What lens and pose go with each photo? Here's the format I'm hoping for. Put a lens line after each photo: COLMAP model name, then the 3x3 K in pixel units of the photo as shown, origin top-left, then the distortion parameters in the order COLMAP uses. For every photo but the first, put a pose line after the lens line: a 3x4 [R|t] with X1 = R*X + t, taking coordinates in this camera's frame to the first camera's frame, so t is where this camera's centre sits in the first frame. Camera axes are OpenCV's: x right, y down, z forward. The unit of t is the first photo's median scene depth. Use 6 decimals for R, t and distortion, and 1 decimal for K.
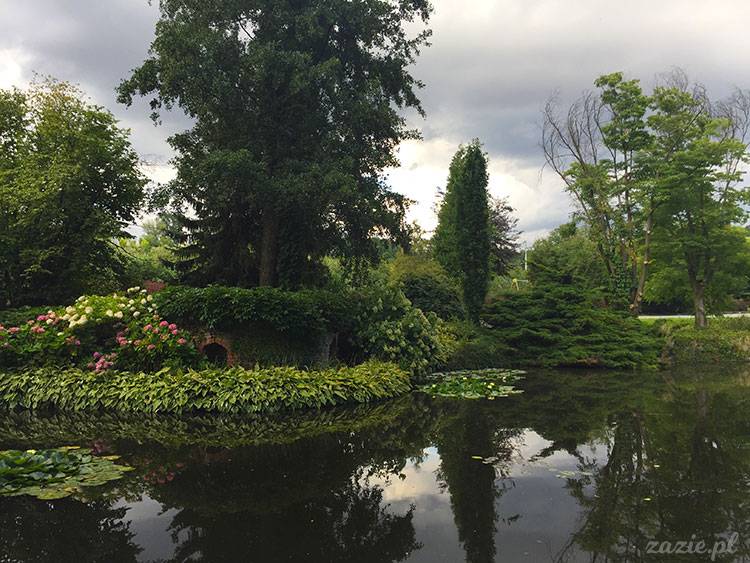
lens RADIAL K [[642.2, 0, 371.8], [0, 642.2, 286.4], [0, 0, 1]] dist [0.077189, -0.101361]
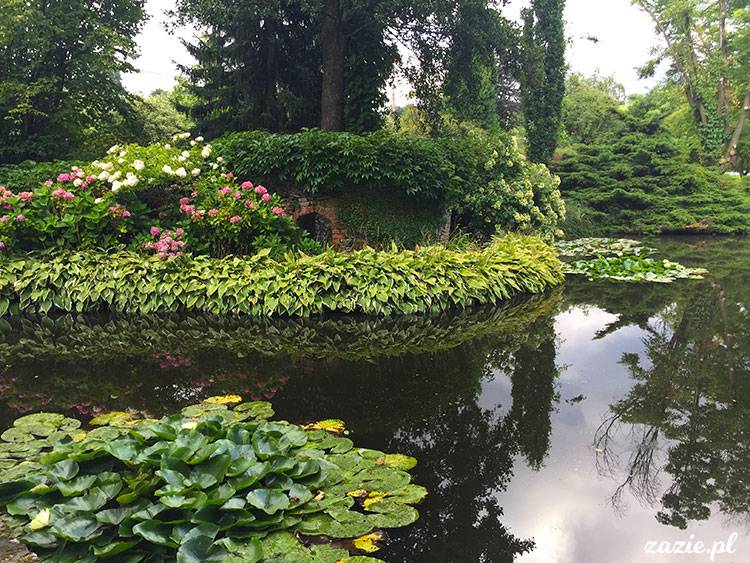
lens RADIAL K [[642.2, 0, 367.8], [0, 642.2, 284.5], [0, 0, 1]] dist [0.077189, -0.101361]
pose [[0.997038, -0.020284, 0.074187, -0.190160], [0.004552, 0.978468, 0.206346, 0.015144], [-0.076775, -0.205398, 0.975663, 0.227857]]
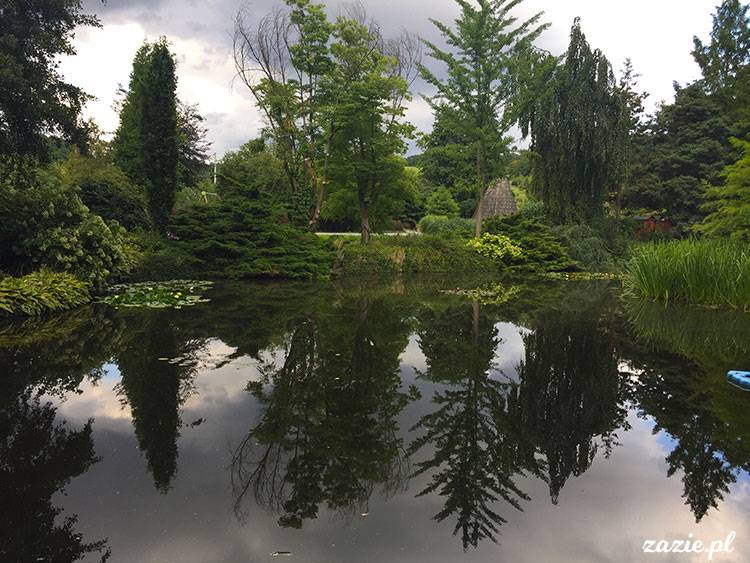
lens RADIAL K [[642.2, 0, 373.2], [0, 642.2, 285.6], [0, 0, 1]] dist [0.077189, -0.101361]
pose [[0.888839, -0.009862, 0.458114, -0.005337], [-0.050341, 0.991615, 0.119020, 0.002644], [-0.455447, -0.128852, 0.880889, -0.023671]]
